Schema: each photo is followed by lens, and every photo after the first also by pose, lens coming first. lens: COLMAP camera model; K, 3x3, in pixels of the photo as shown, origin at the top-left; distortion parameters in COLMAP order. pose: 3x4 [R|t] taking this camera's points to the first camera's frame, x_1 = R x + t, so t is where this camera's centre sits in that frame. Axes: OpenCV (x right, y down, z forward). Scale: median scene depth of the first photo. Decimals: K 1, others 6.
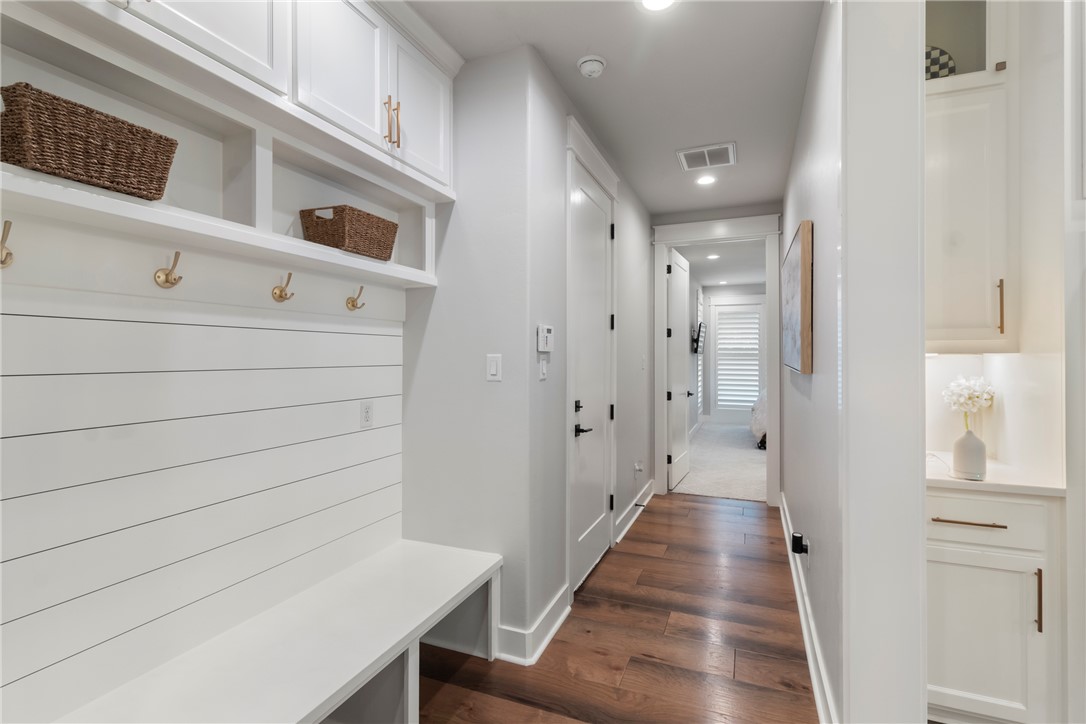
lens RADIAL K [[507.4, 0, 543.2], [0, 507.4, 358.2], [0, 0, 1]] dist [0.007683, -0.000809]
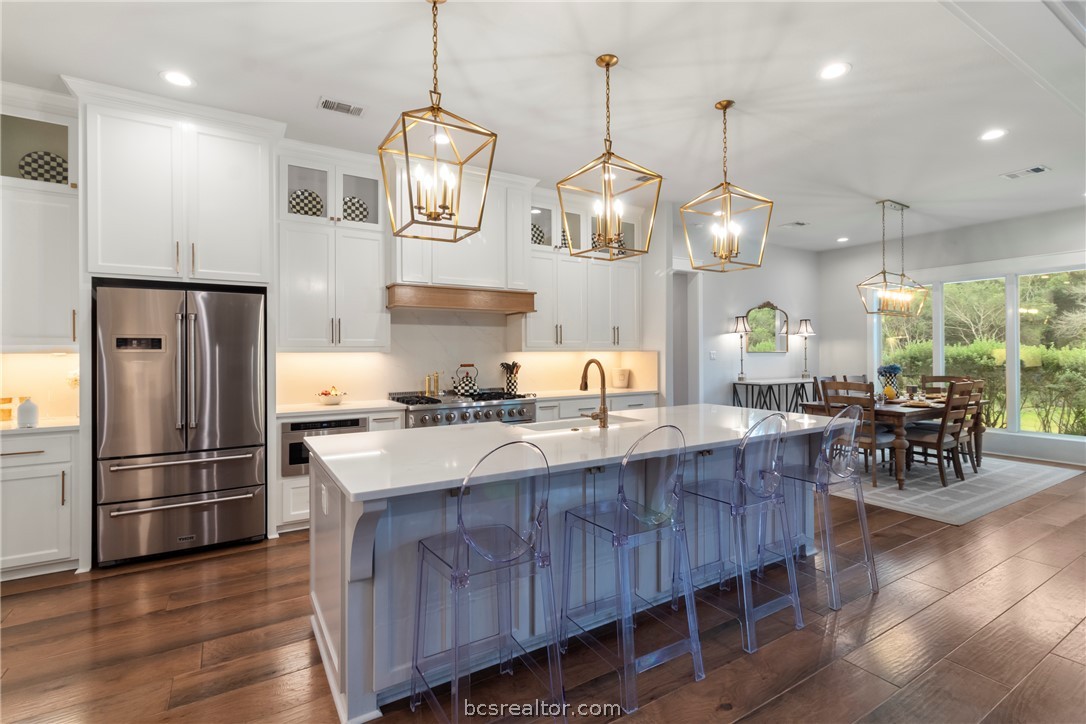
lens RADIAL K [[507.4, 0, 549.7], [0, 507.4, 352.3], [0, 0, 1]] dist [0.007683, -0.000809]
pose [[0.580730, -0.000762, 0.814096, 0.342887], [0.006083, 0.999976, -0.003404, 0.002248], [-0.814074, 0.006929, 0.580720, -1.032941]]
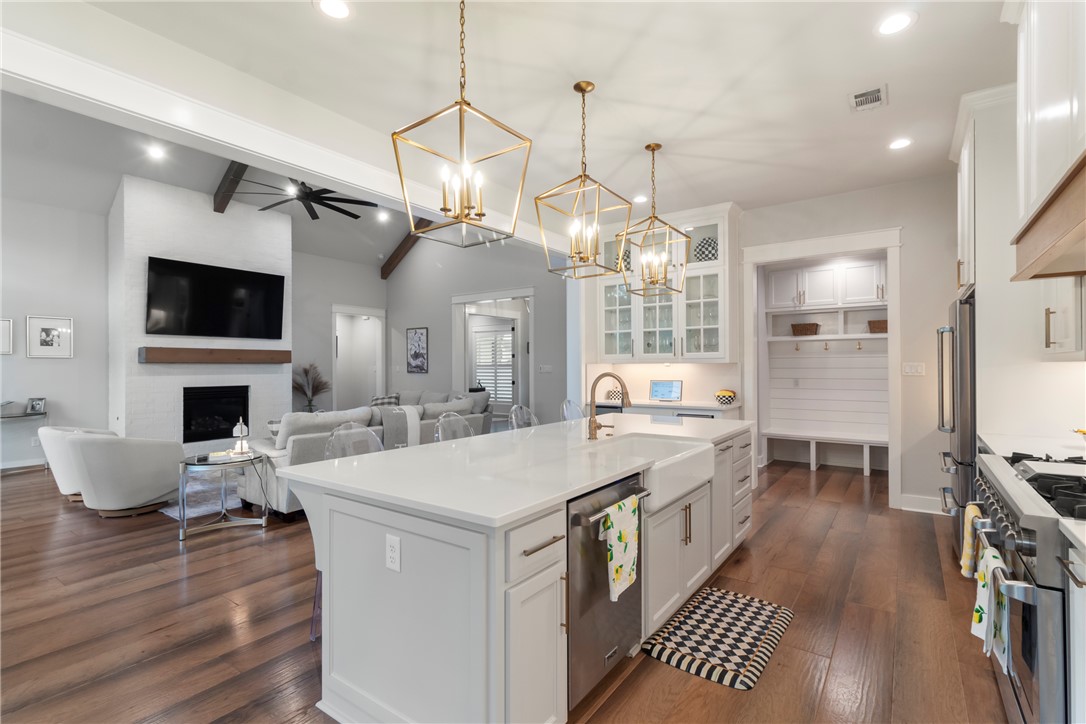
lens RADIAL K [[507.4, 0, 546.2], [0, 507.4, 363.8], [0, 0, 1]] dist [0.007683, -0.000809]
pose [[-0.222827, -0.002528, -0.974855, 2.629304], [0.001486, 0.999995, -0.002932, -0.002671], [0.974857, -0.002102, -0.222822, -0.252588]]
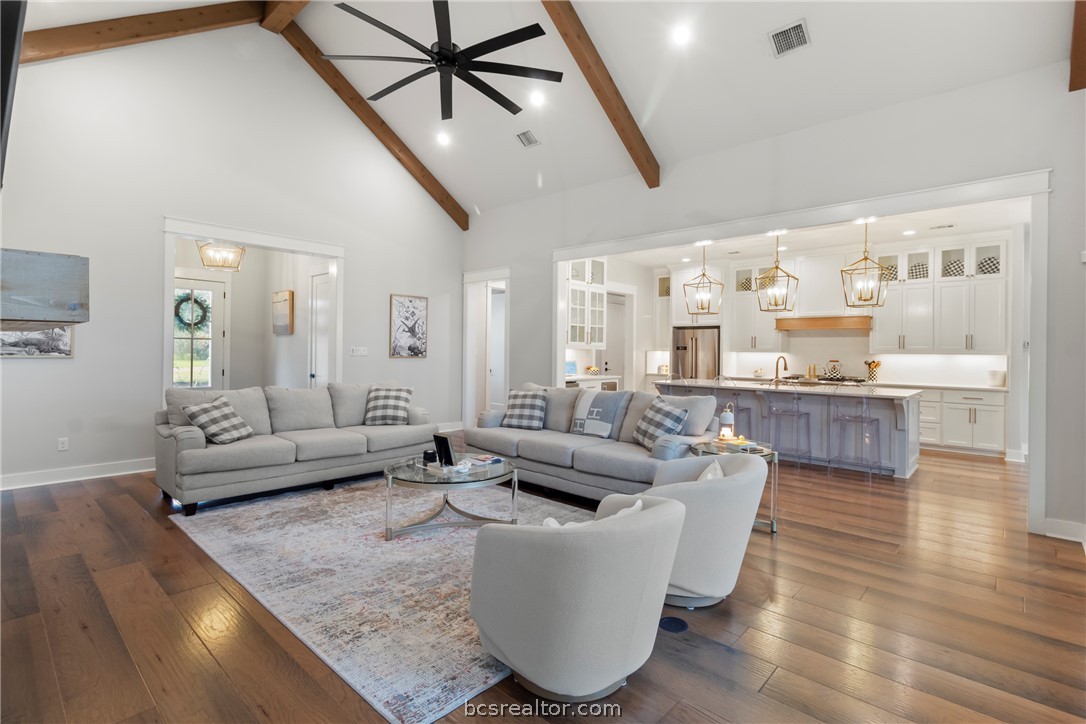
lens RADIAL K [[507.4, 0, 546.0], [0, 507.4, 353.1], [0, 0, 1]] dist [0.007683, -0.000809]
pose [[0.941494, 0.014104, -0.336734, 1.140563], [-0.013929, 0.999899, 0.002933, 0.008383], [0.336741, 0.001929, 0.941595, -3.480861]]
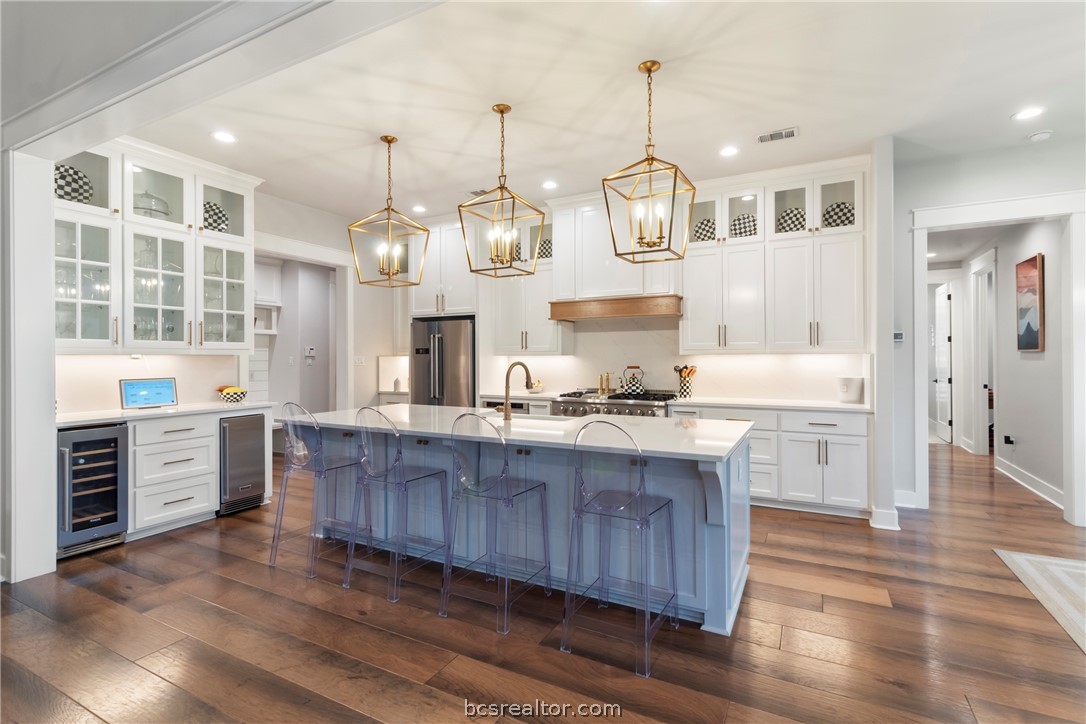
lens RADIAL K [[507.4, 0, 542.3], [0, 507.4, 359.7], [0, 0, 1]] dist [0.007683, -0.000809]
pose [[0.995845, -0.002955, -0.091021, 1.623064], [0.003235, 0.999990, 0.002926, 0.004655], [0.091011, -0.003208, 0.995845, -1.840919]]
